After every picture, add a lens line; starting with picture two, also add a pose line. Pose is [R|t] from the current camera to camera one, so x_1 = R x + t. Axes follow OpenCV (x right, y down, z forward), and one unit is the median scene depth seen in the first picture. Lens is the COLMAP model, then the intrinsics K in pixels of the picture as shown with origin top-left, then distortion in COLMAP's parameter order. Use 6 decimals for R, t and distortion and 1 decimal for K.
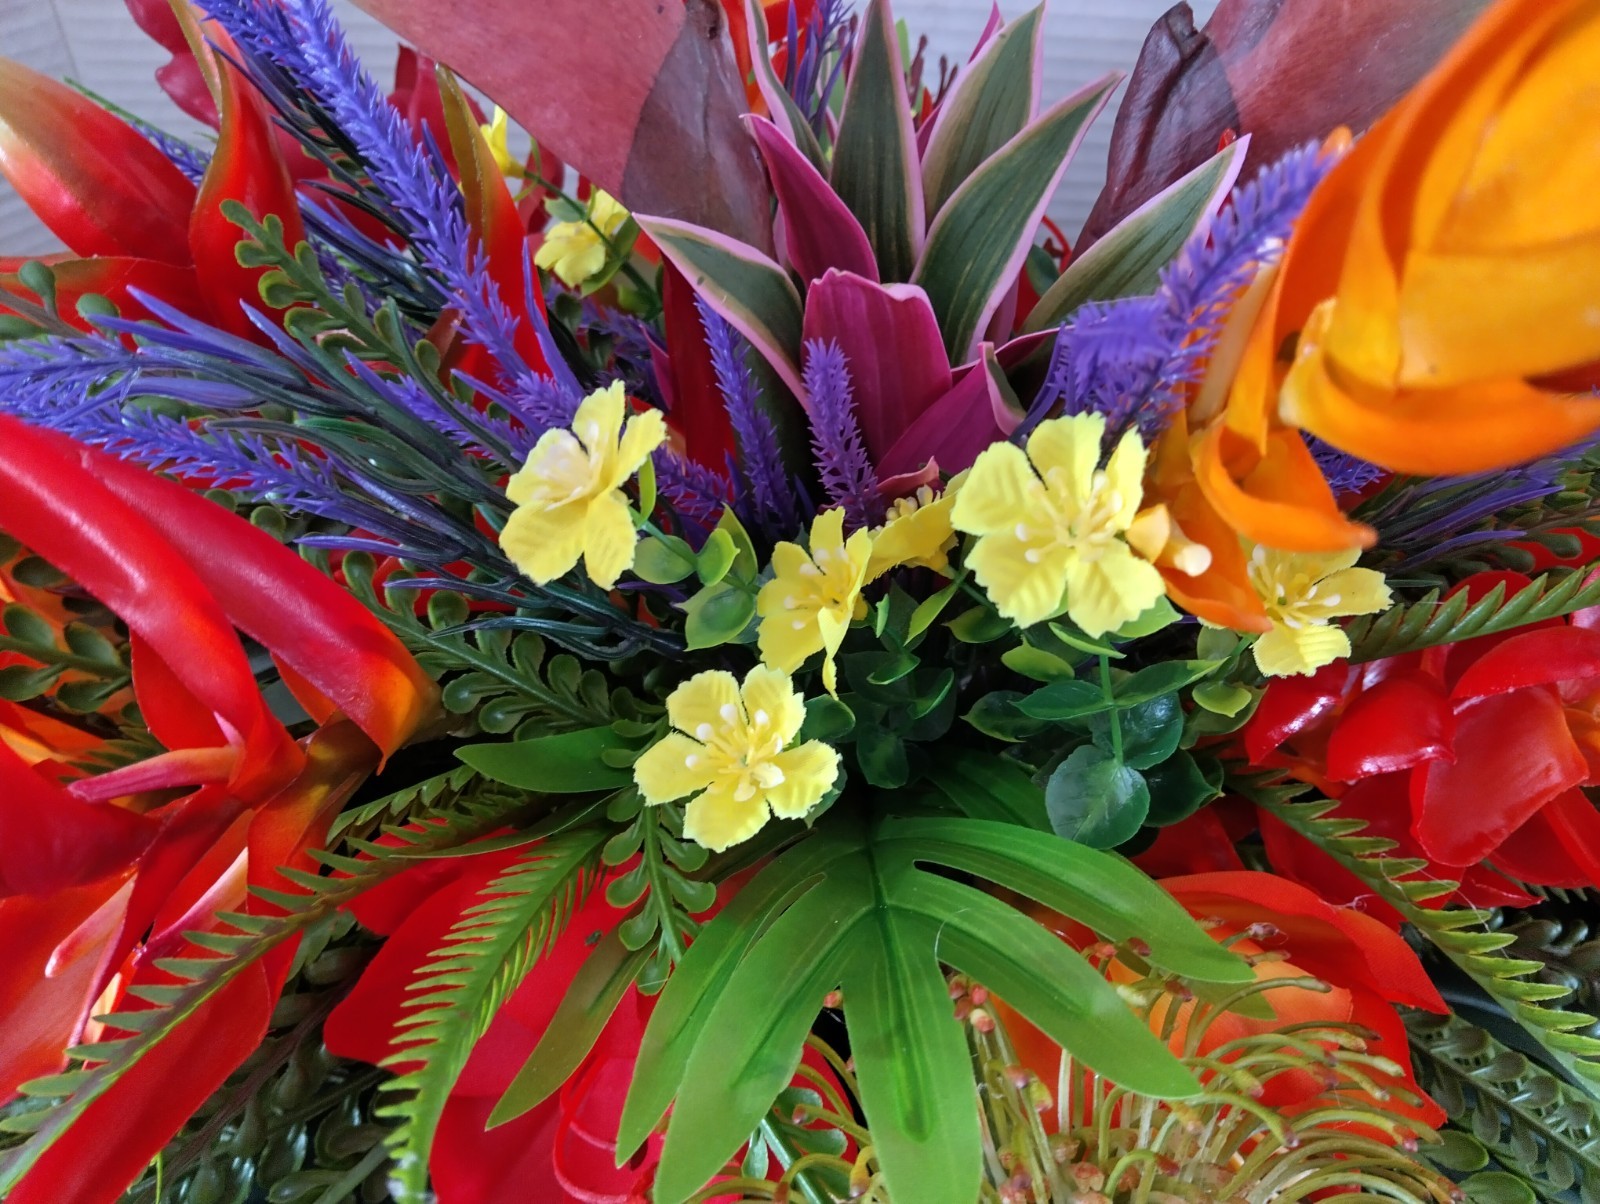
lens RADIAL K [[1260.3, 0, 801.5], [0, 1260.3, 601.2], [0, 0, 1]] dist [0.007961, -0.058582]
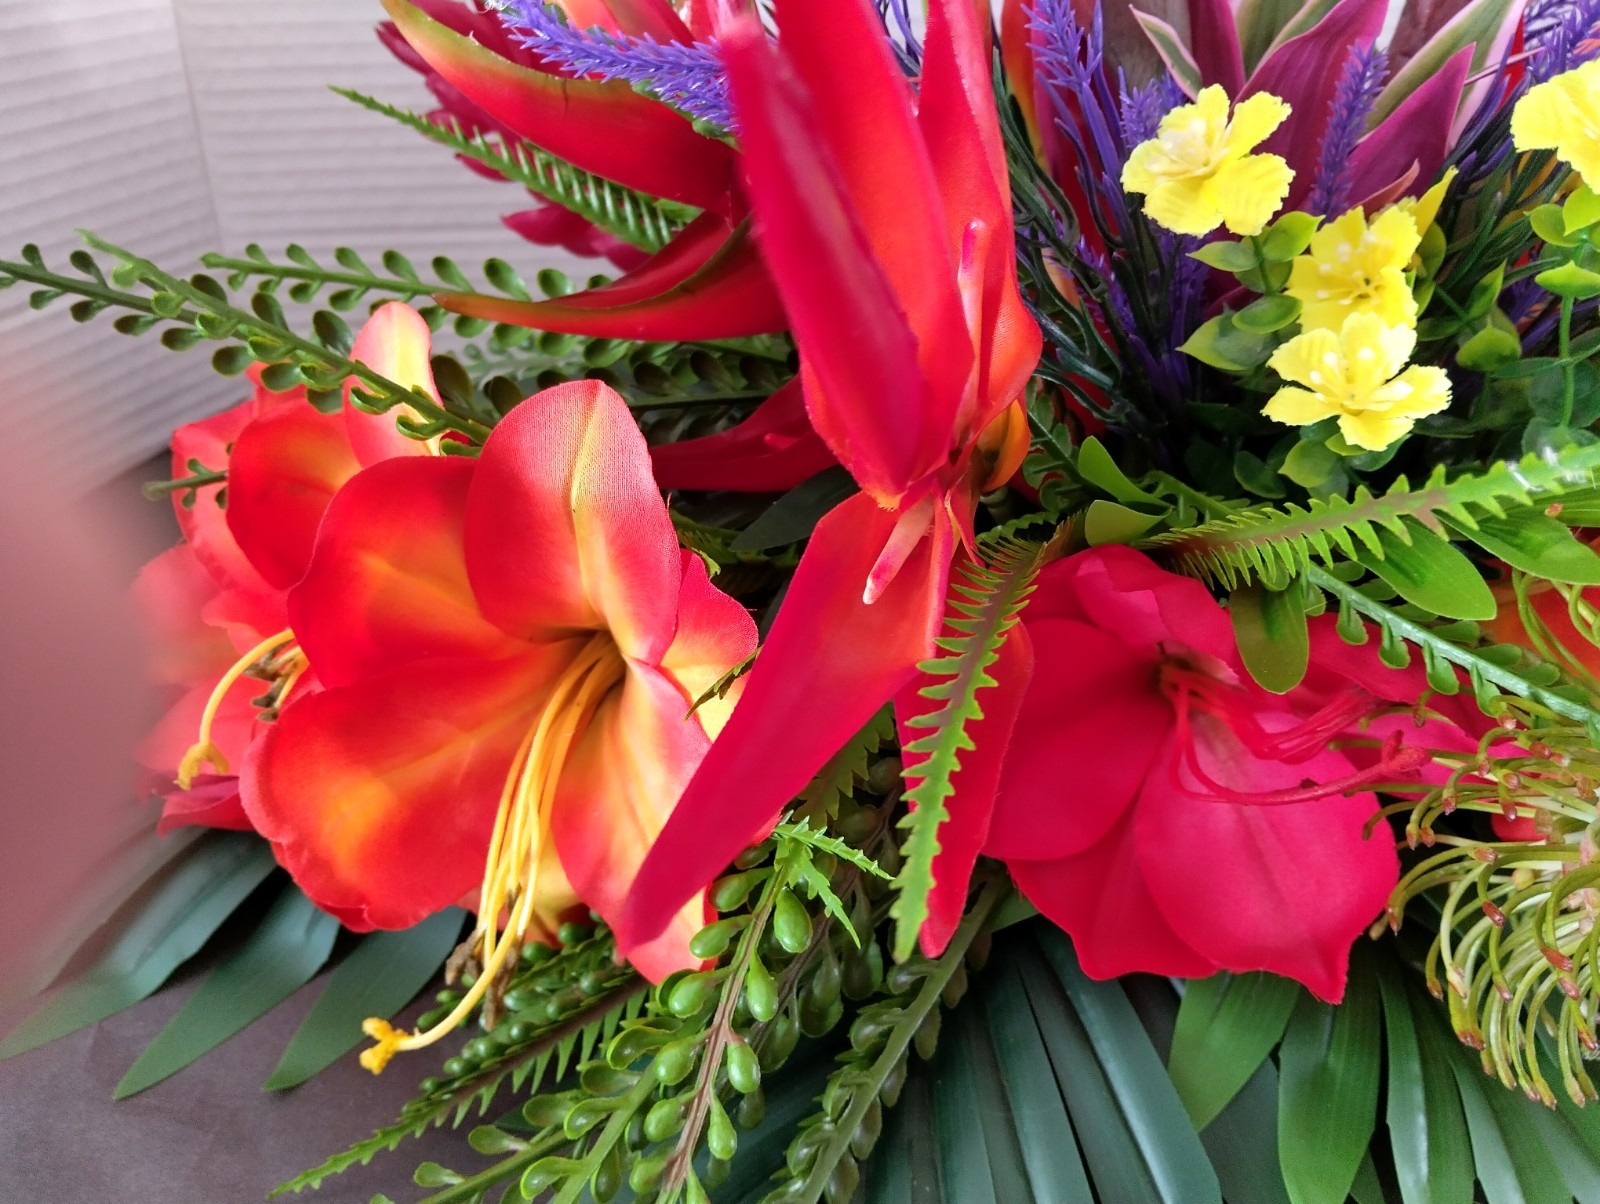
lens RADIAL K [[1260.3, 0, 801.7], [0, 1260.3, 605.4], [0, 0, 1]] dist [0.007961, -0.058582]
pose [[0.973929, -0.127564, 0.187590, -0.747790], [0.162409, 0.969421, -0.183973, 0.423677], [-0.158385, 0.209643, 0.964865, 0.007220]]
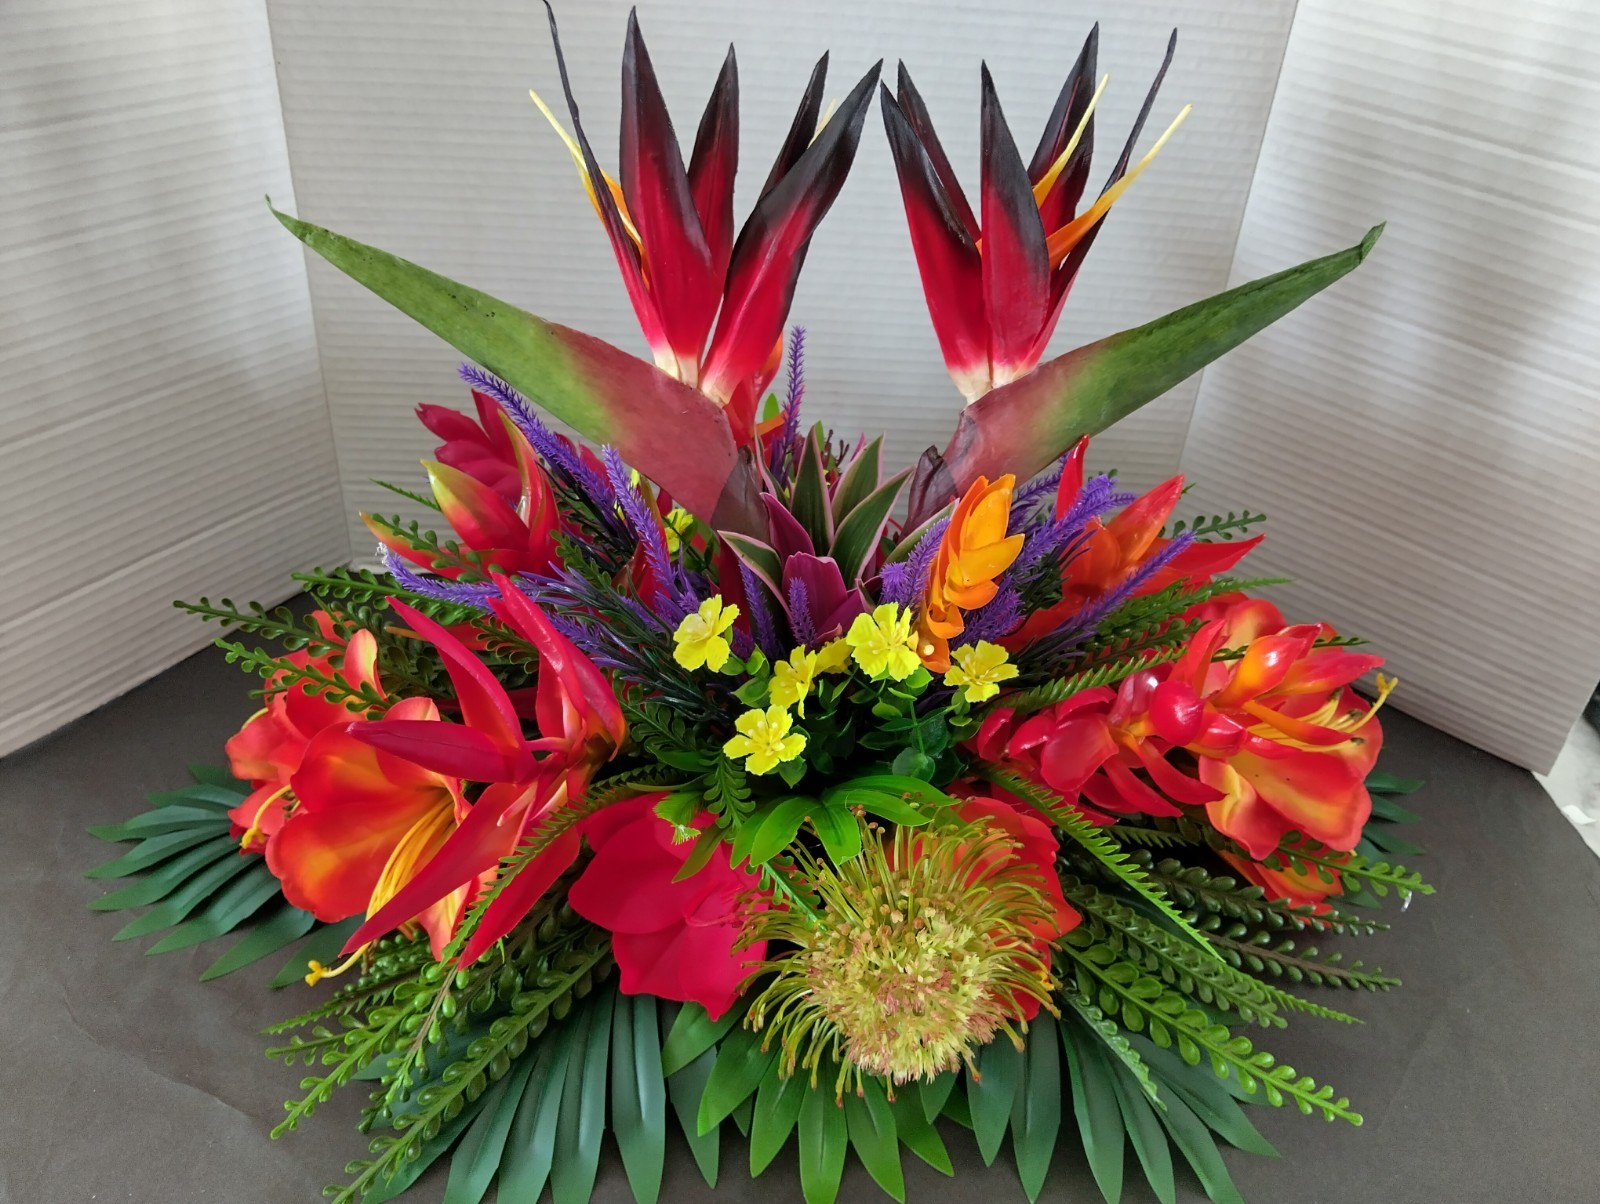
lens RADIAL K [[1260.3, 0, 806.1], [0, 1260.3, 602.5], [0, 0, 1]] dist [0.007961, -0.058582]
pose [[0.997748, -0.013769, 0.065642, -0.123995], [0.026394, 0.980340, -0.195543, 0.327710], [-0.061659, 0.196835, 0.978496, -1.436215]]
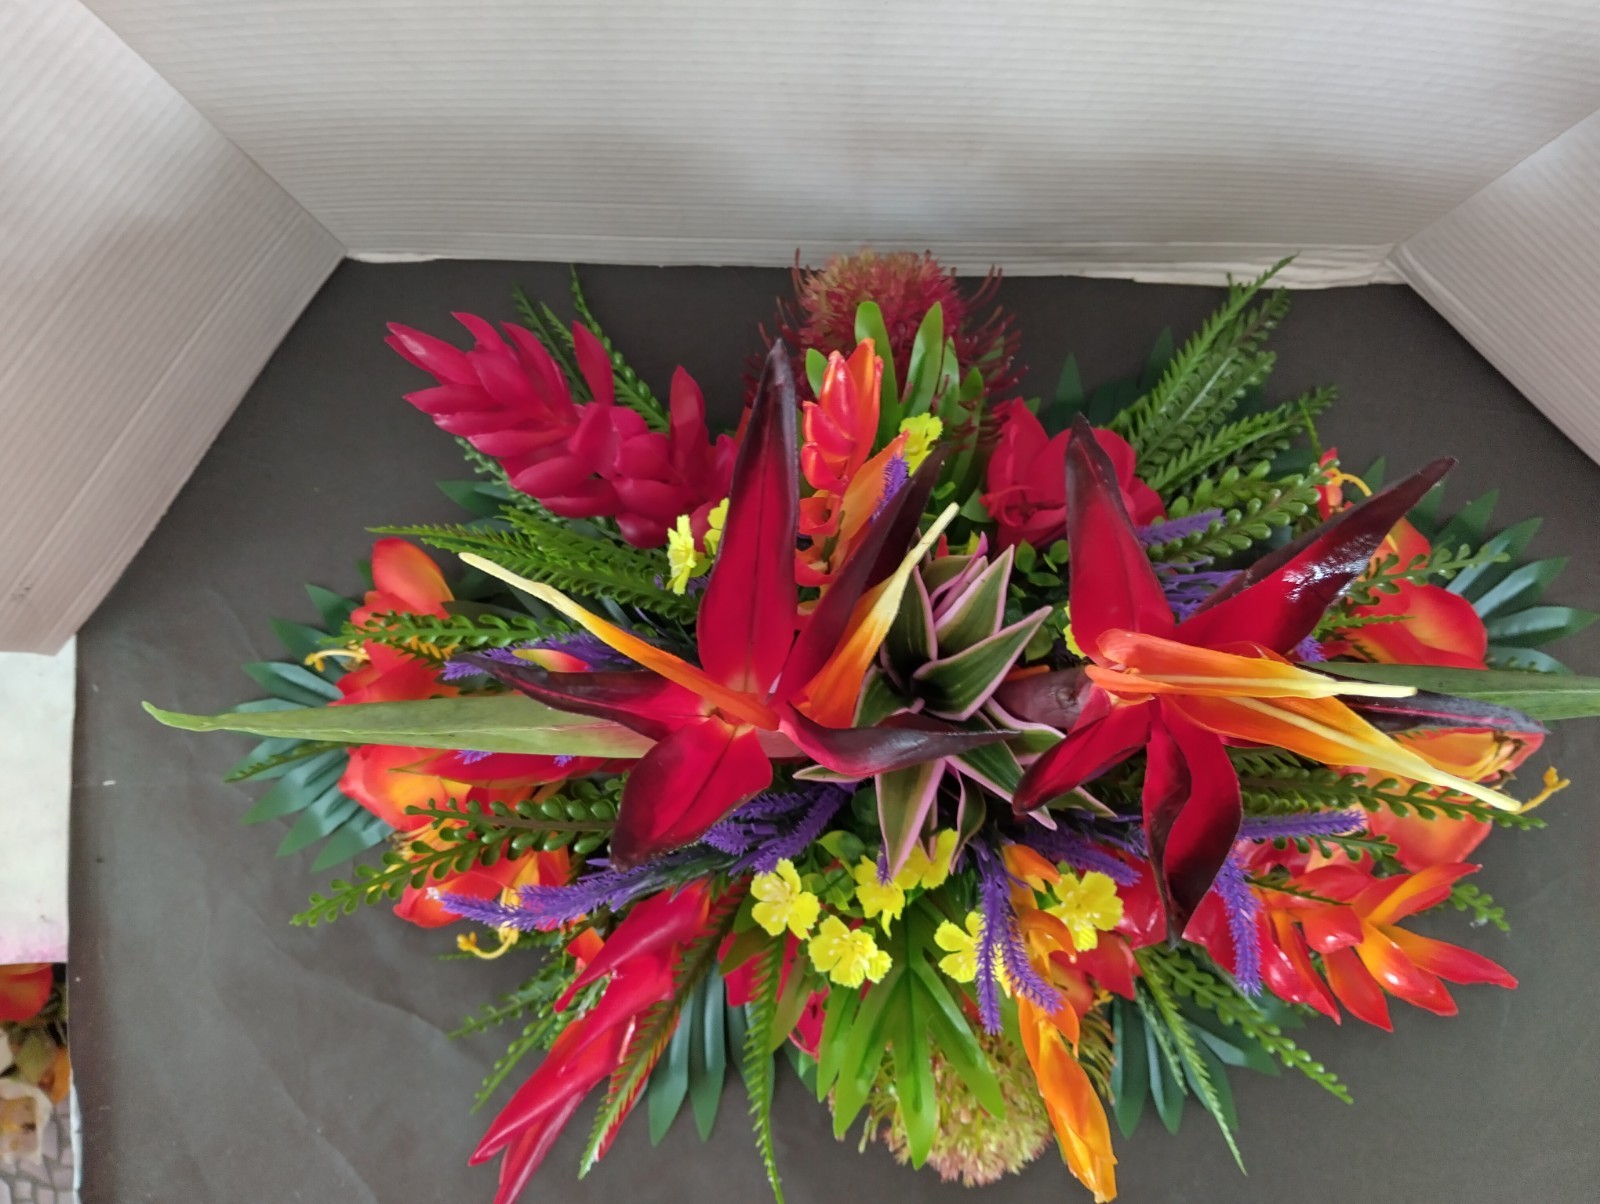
lens RADIAL K [[1260.3, 0, 789.7], [0, 1260.3, 597.3], [0, 0, 1]] dist [0.007961, -0.058582]
pose [[0.997935, -0.020623, -0.060827, -0.003988], [0.054995, 0.763586, 0.643360, -1.930568], [0.033178, -0.645377, 0.763143, -0.434960]]
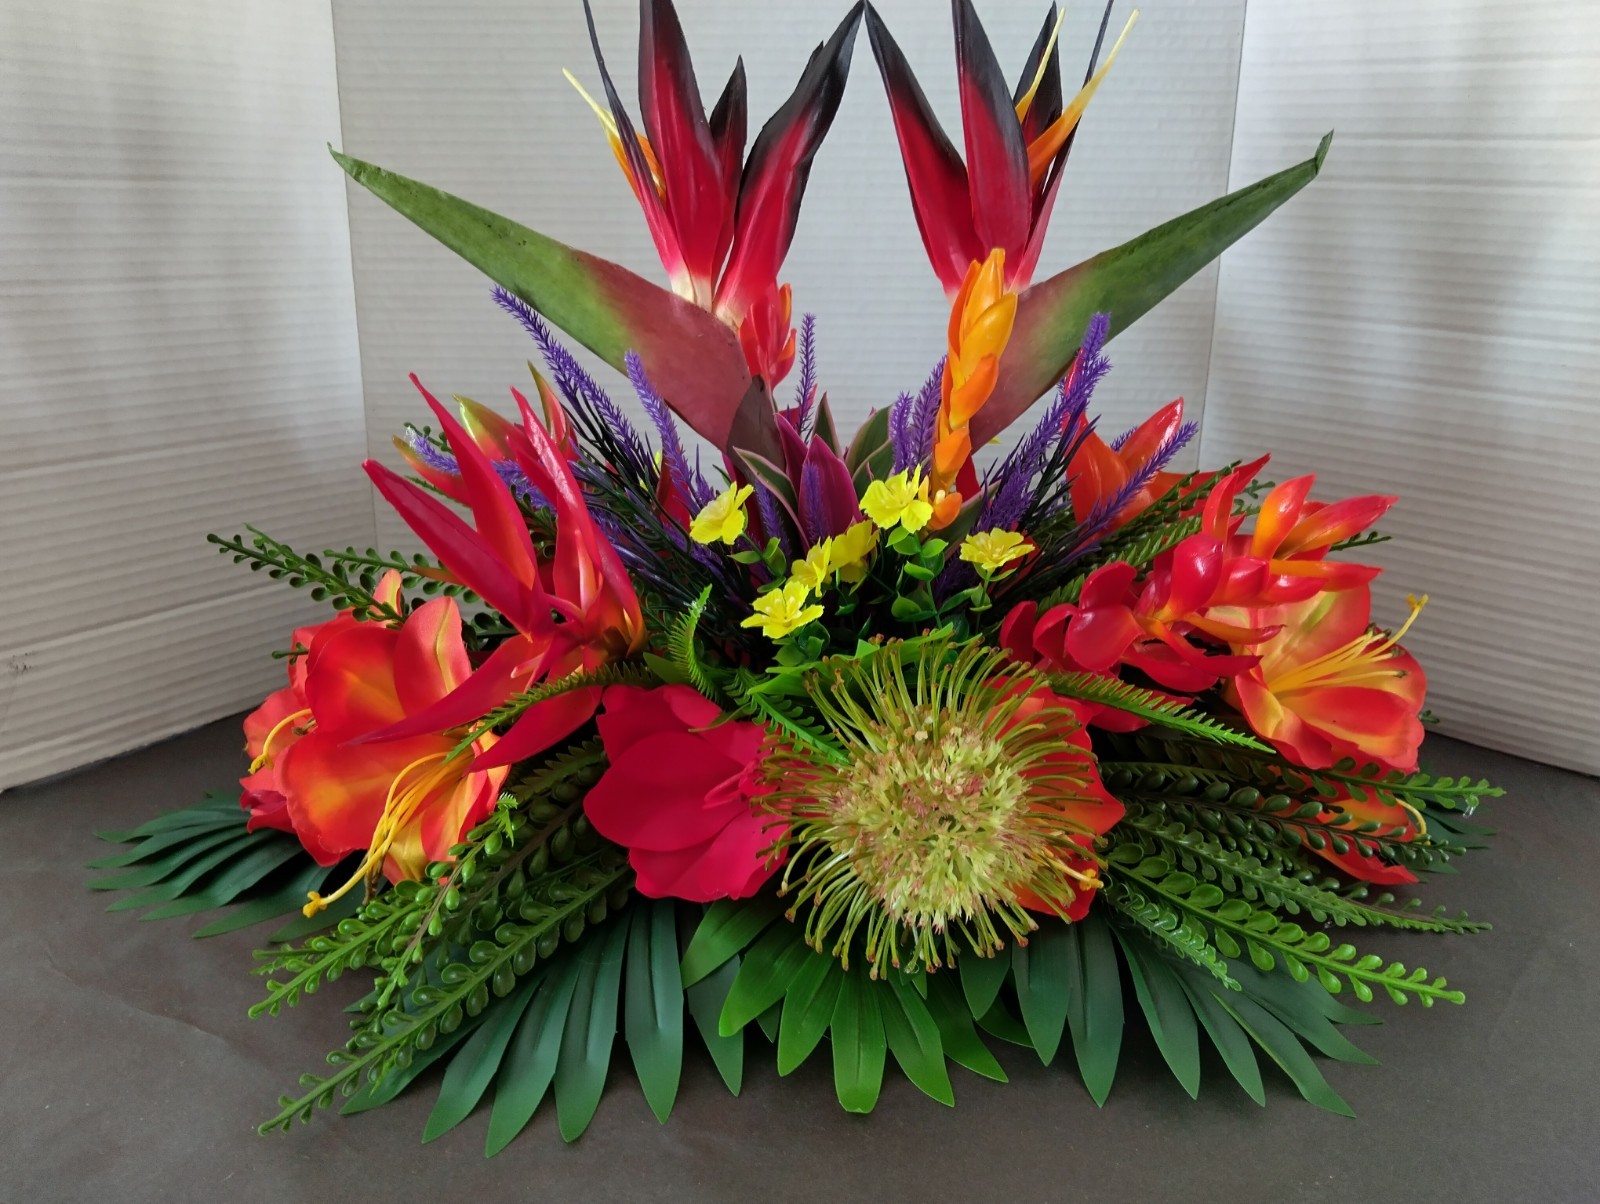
lens RADIAL K [[1260.3, 0, 808.8], [0, 1260.3, 604.2], [0, 0, 1]] dist [0.007961, -0.058582]
pose [[0.998554, -0.034424, 0.041284, -0.096529], [0.049933, 0.878395, -0.475320, 1.222801], [-0.019901, 0.476694, 0.878844, -1.131277]]
